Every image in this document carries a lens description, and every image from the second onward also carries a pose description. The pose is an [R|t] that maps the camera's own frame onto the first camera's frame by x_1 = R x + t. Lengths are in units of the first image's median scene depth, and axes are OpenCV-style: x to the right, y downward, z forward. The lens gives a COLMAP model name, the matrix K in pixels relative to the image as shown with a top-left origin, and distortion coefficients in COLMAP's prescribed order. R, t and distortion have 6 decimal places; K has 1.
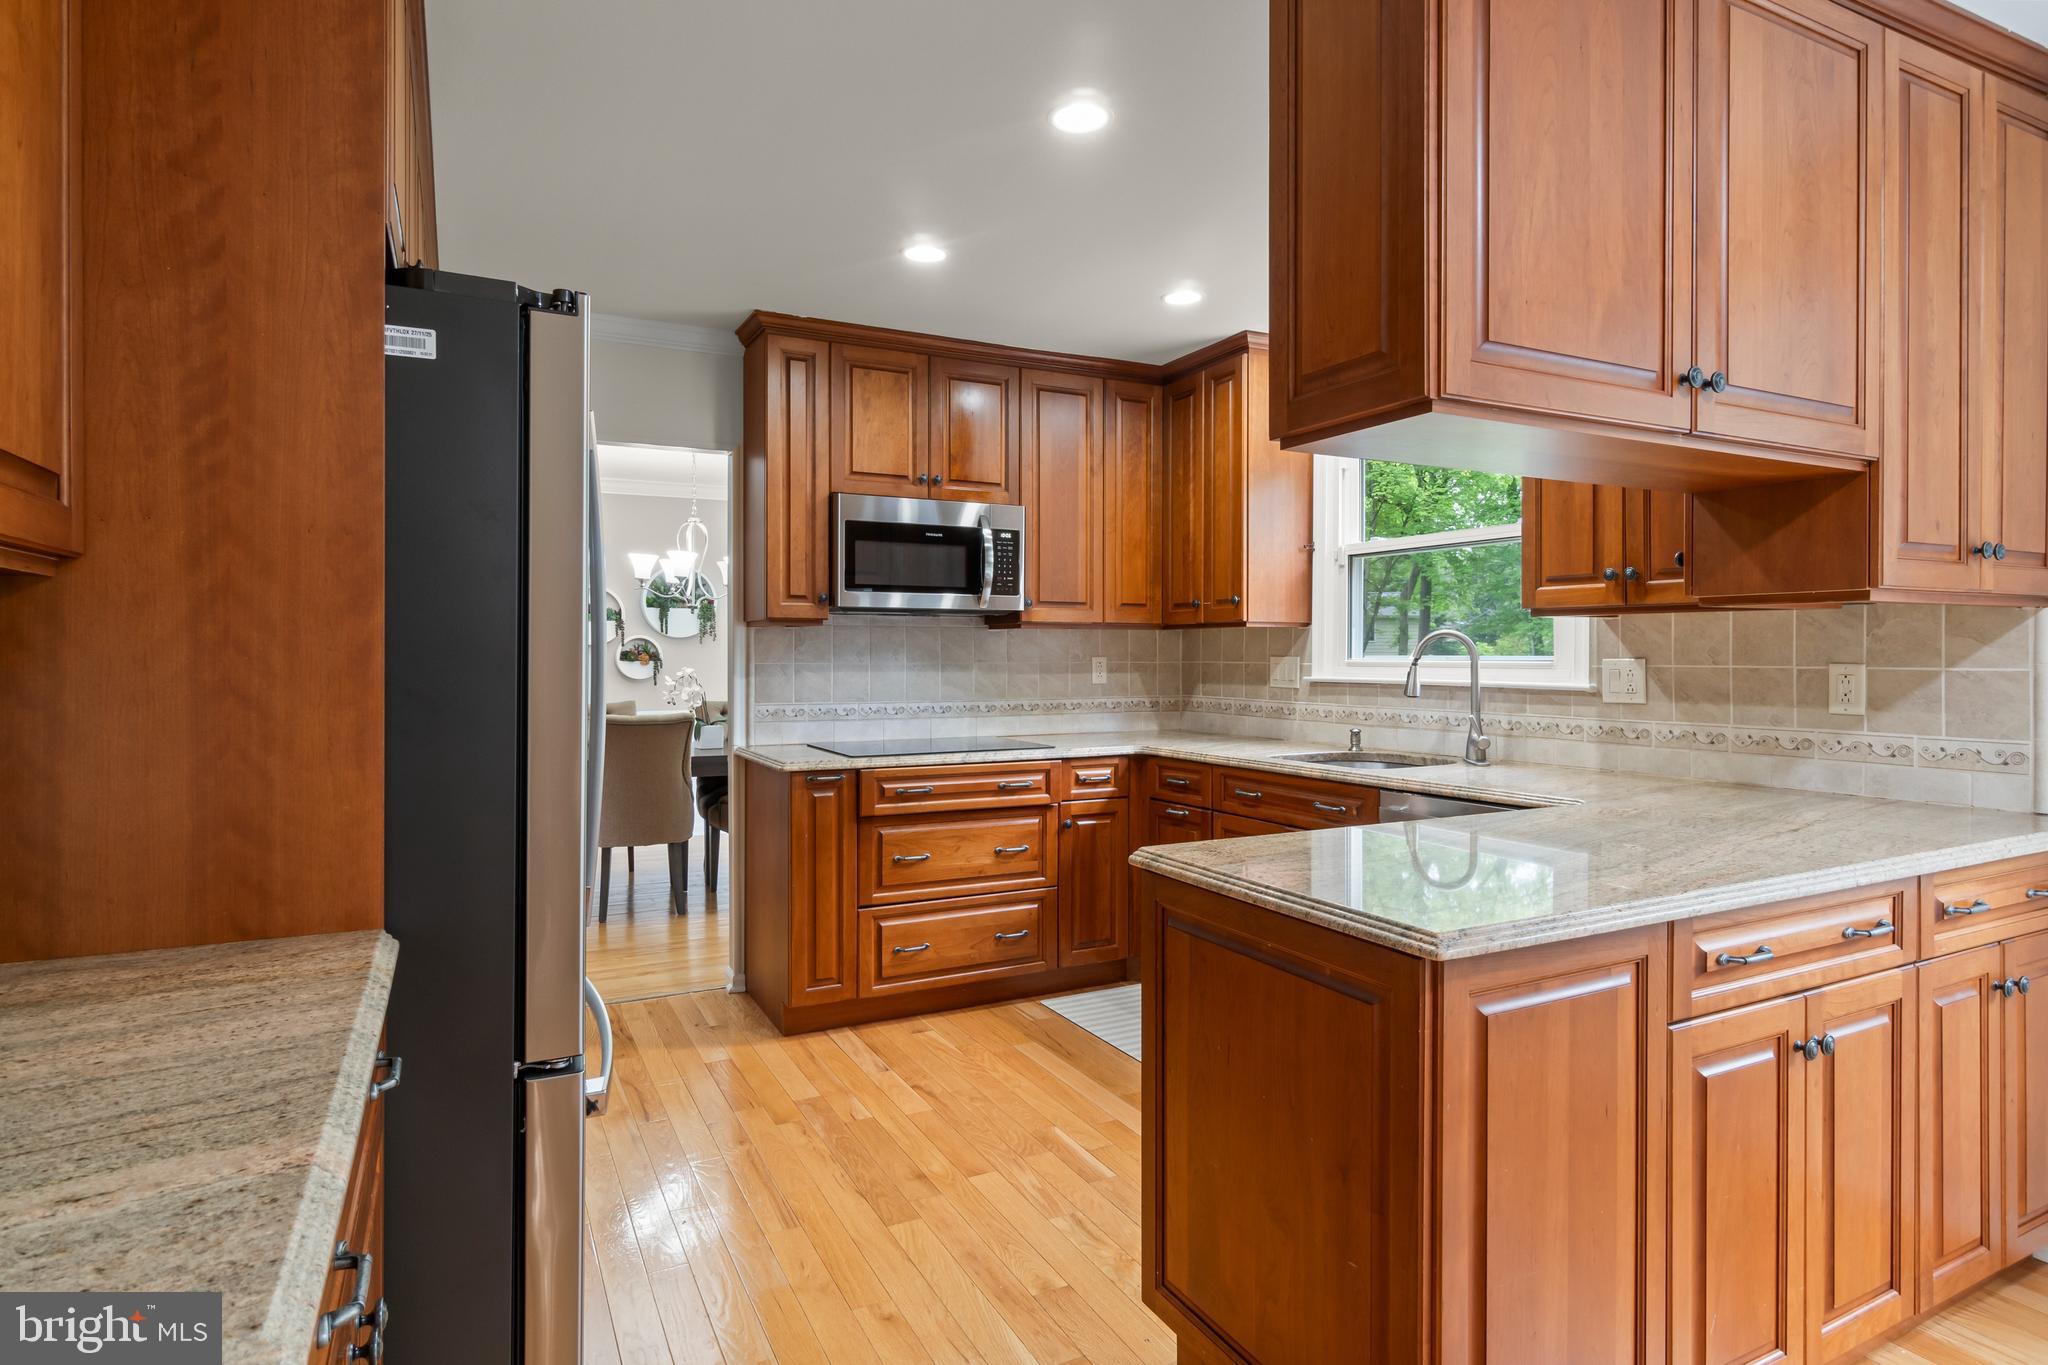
lens RADIAL K [[1094.9, 0, 1016.0], [0, 1094.9, 662.4], [0, 0, 1]] dist [0.002139, -0.000474]
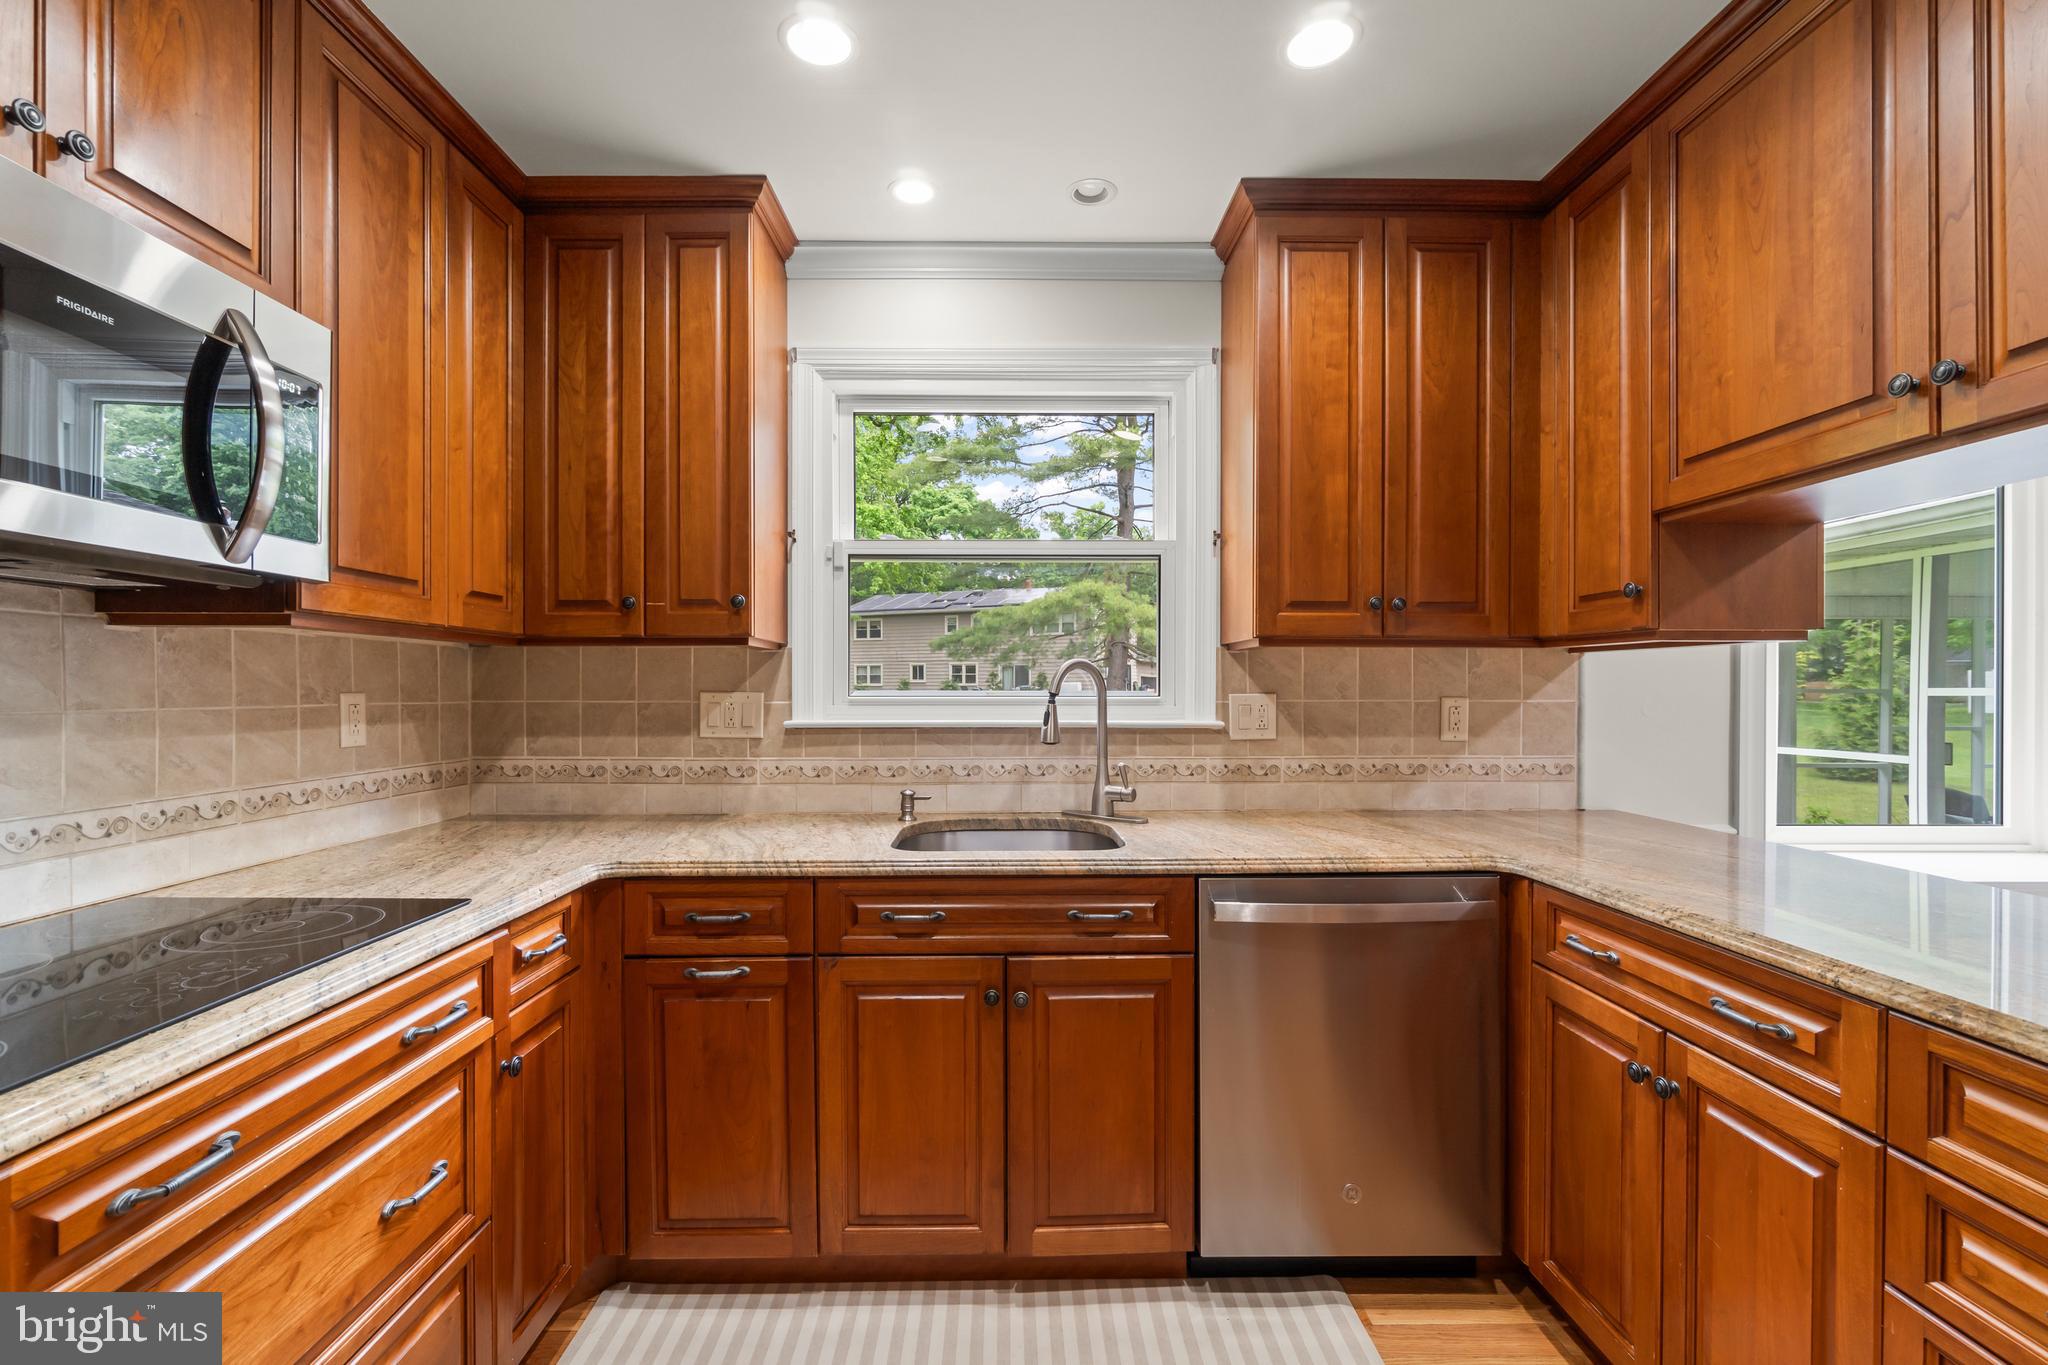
lens RADIAL K [[881.3, 0, 1012.1], [0, 881.3, 692.9], [0, 0, 1]] dist [-0.011668, 0.000498]
pose [[0.443209, -0.003961, 0.896410, -0.187192], [0.006213, 0.999980, 0.001347, -0.005041], [-0.896397, 0.004972, 0.443225, 0.669912]]
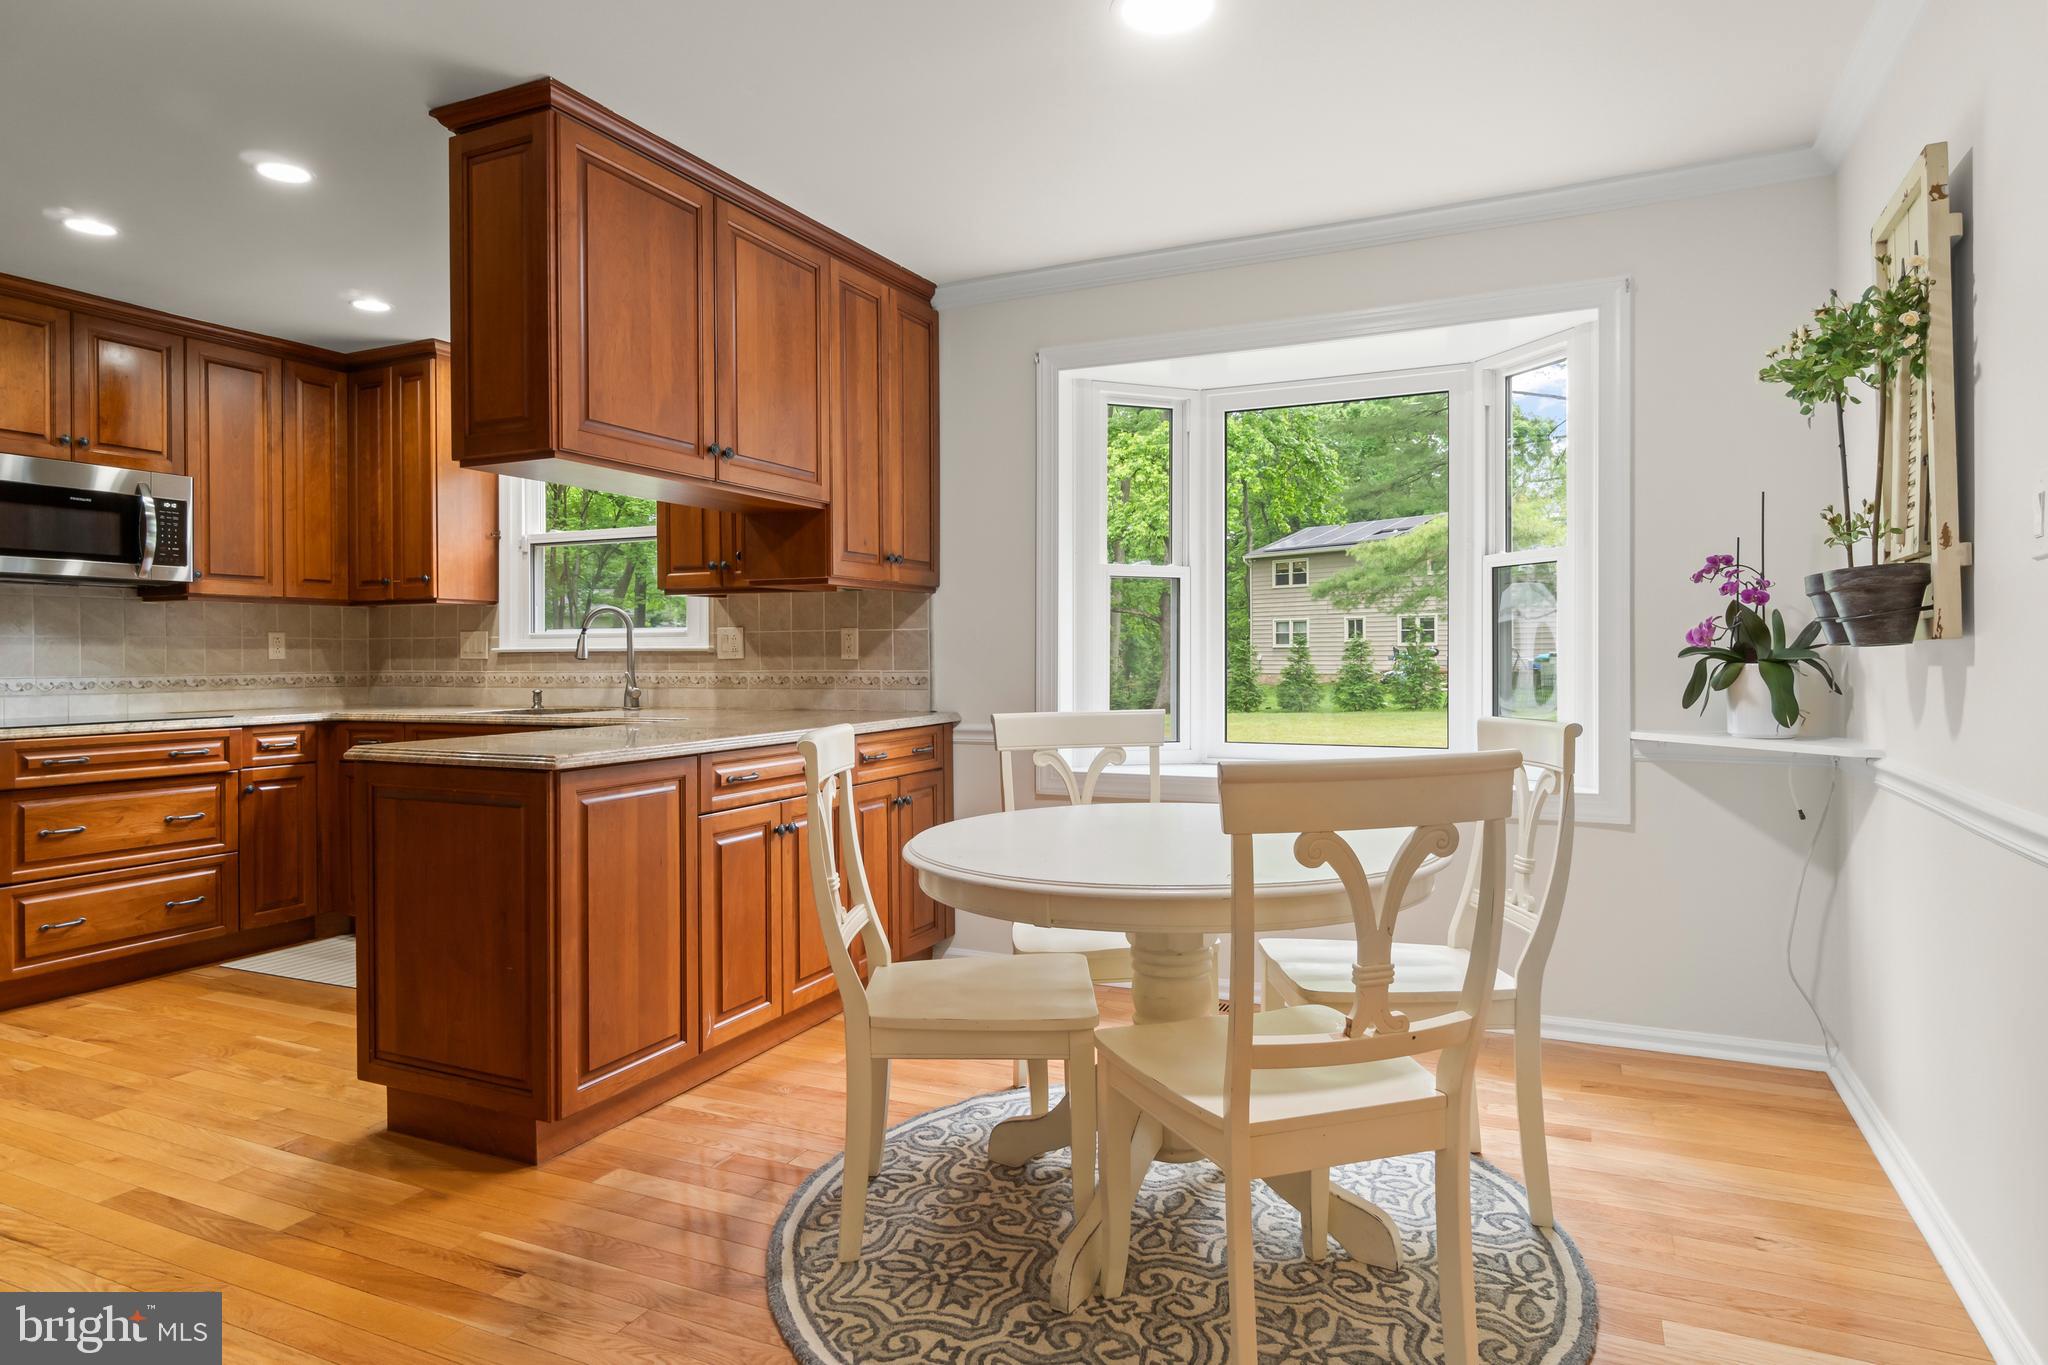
lens RADIAL K [[1185.6, 0, 1021.6], [0, 1185.6, 660.3], [0, 0, 1]] dist [-0.001814, 0.000561]
pose [[0.786503, -0.006901, 0.617548, -0.070463], [0.010199, 0.999946, -0.001815, 0.035863], [-0.617503, 0.007726, 0.786531, -0.334938]]
